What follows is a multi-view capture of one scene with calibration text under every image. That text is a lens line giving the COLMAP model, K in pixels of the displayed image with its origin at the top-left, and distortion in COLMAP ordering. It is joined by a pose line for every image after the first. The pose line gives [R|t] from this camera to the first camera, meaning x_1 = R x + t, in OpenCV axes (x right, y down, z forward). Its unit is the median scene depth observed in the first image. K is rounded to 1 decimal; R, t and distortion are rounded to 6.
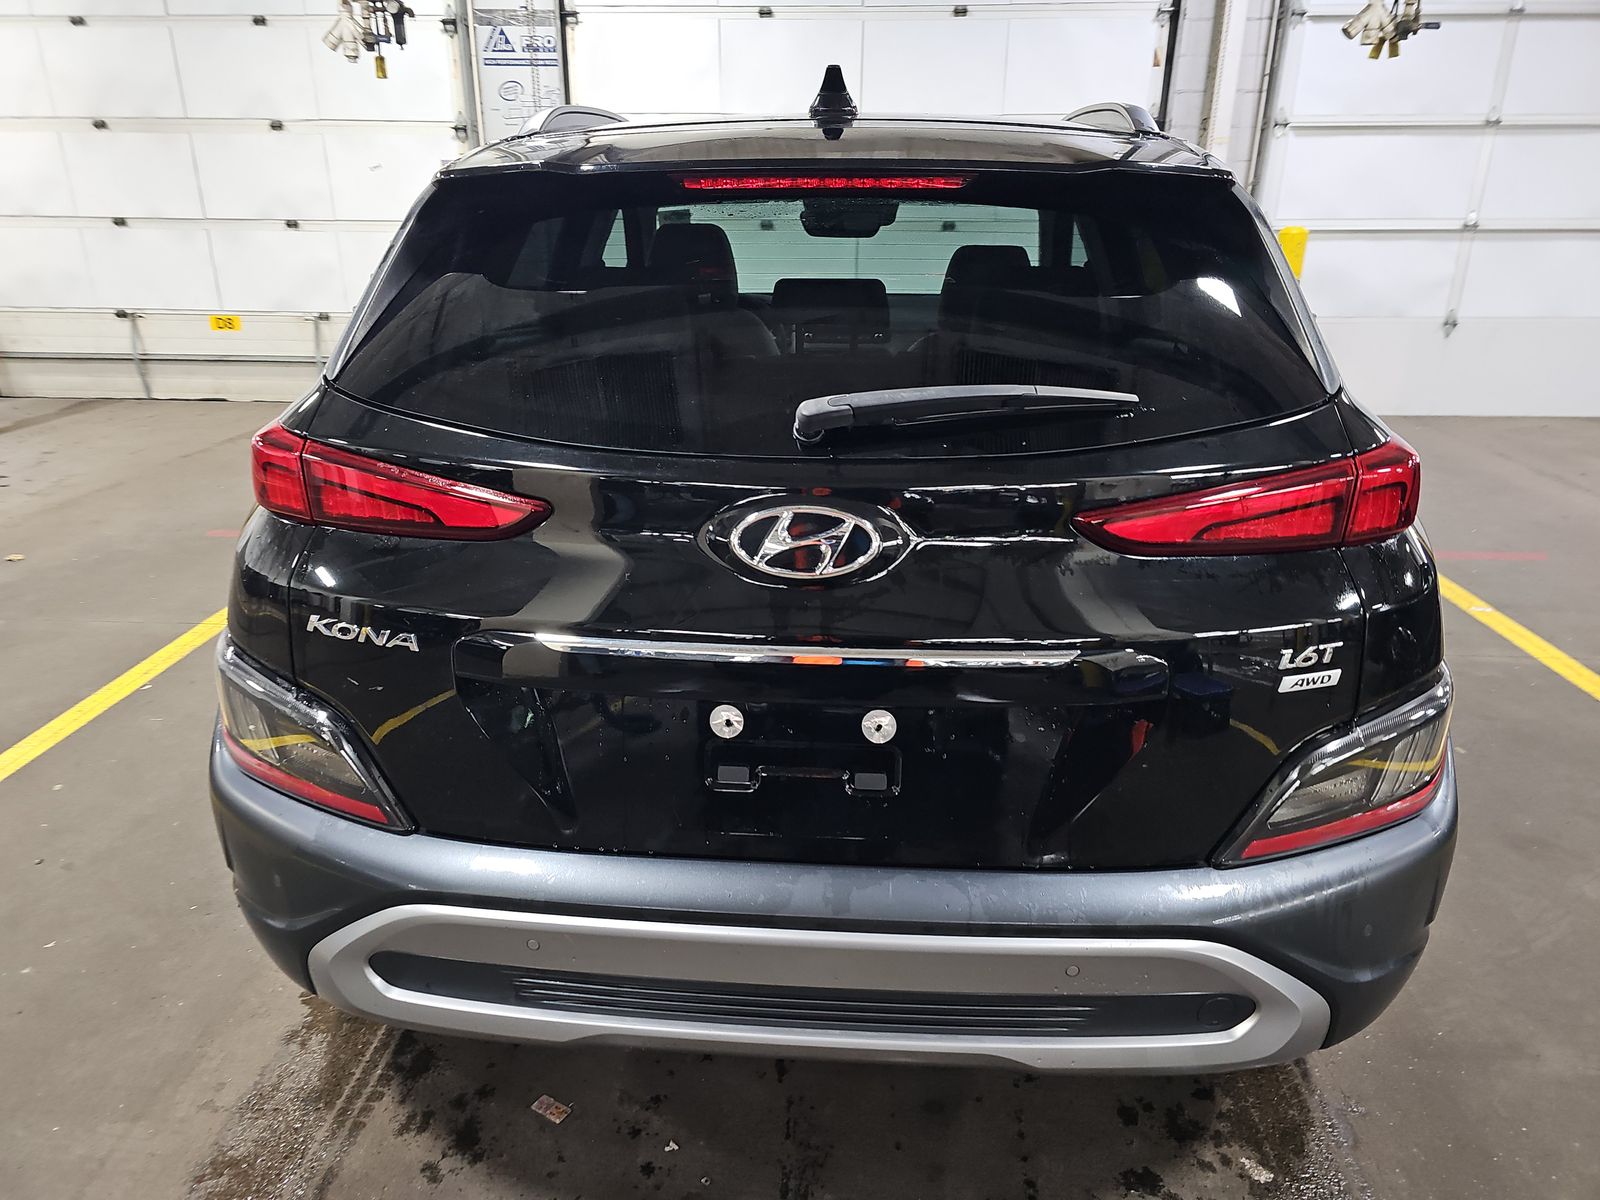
lens RADIAL K [[1042.9, 0, 820.7], [0, 1042.9, 616.1], [0, 0, 1]] dist [0.002570, -0.002749]
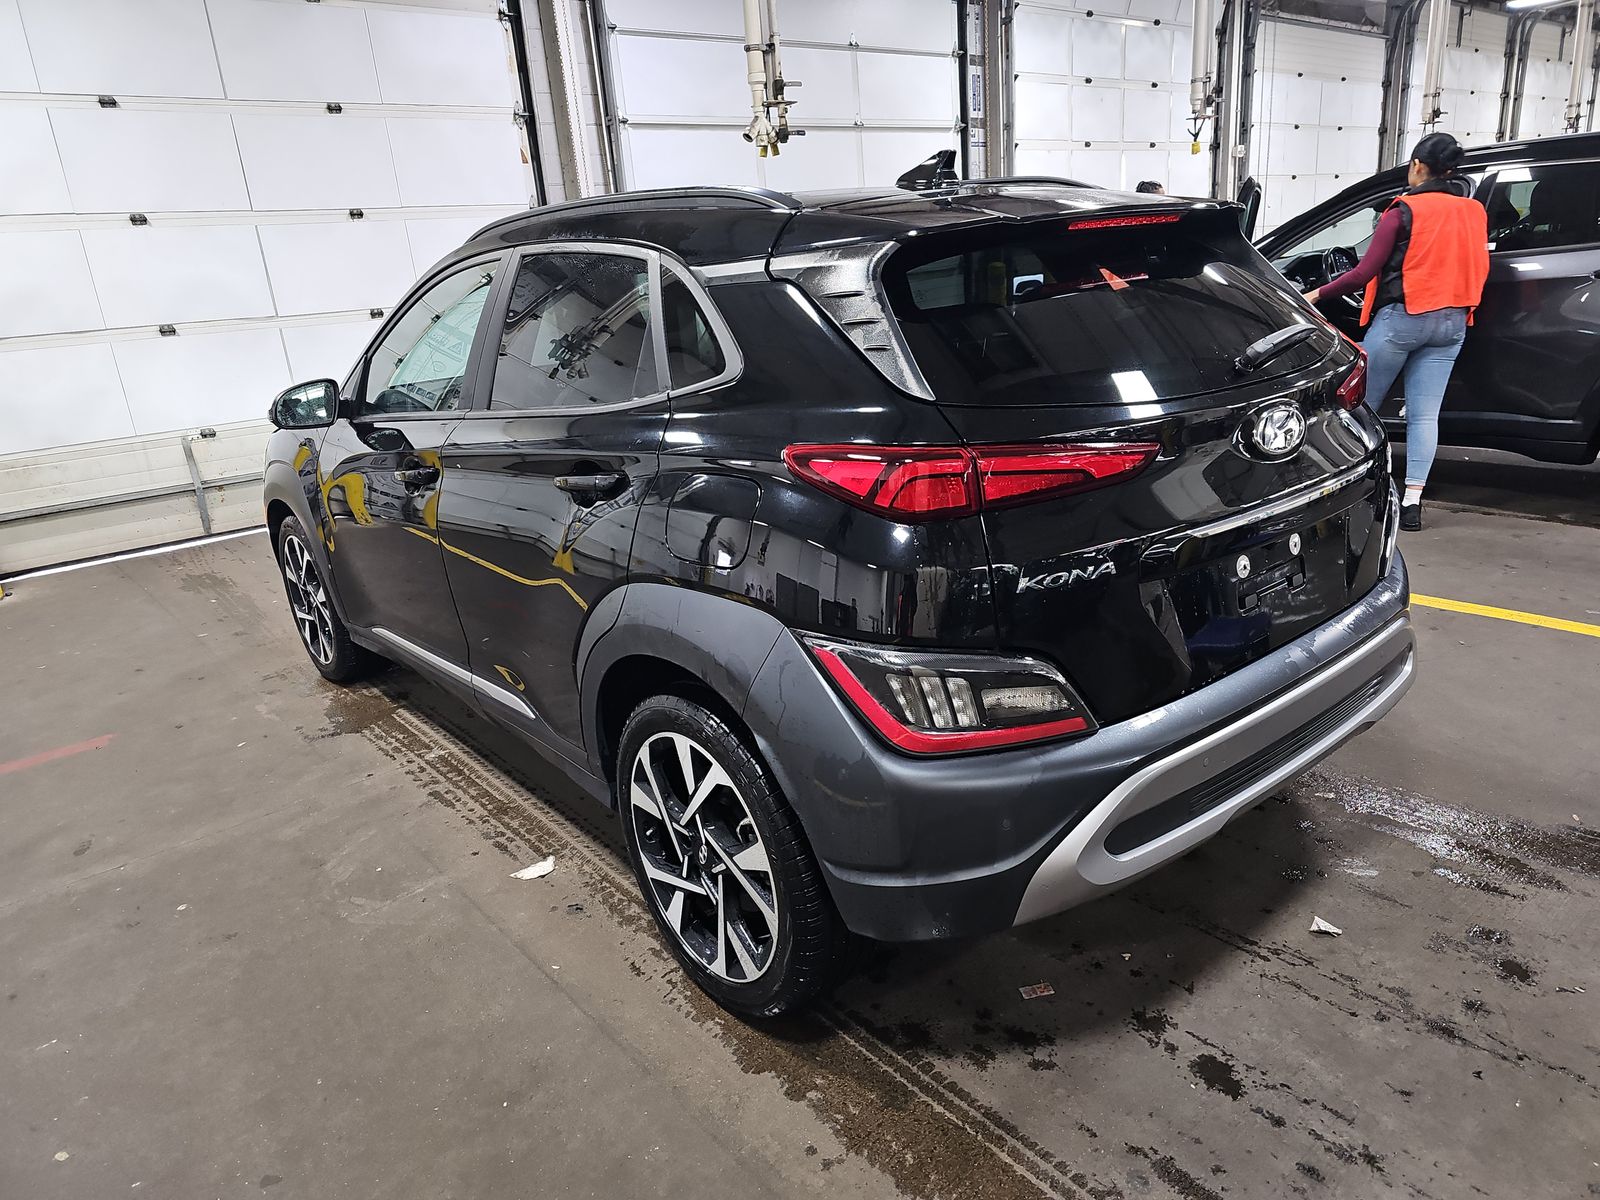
lens RADIAL K [[1029.1, 0, 800.0], [0, 1029.1, 600.0], [0, 0, 1]] dist [0.027210, -0.032823]
pose [[0.739140, -0.256789, 0.622681, -0.530891], [0.311363, 0.950032, 0.022188, -0.029896], [-0.597264, 0.177479, 0.782161, 0.082216]]
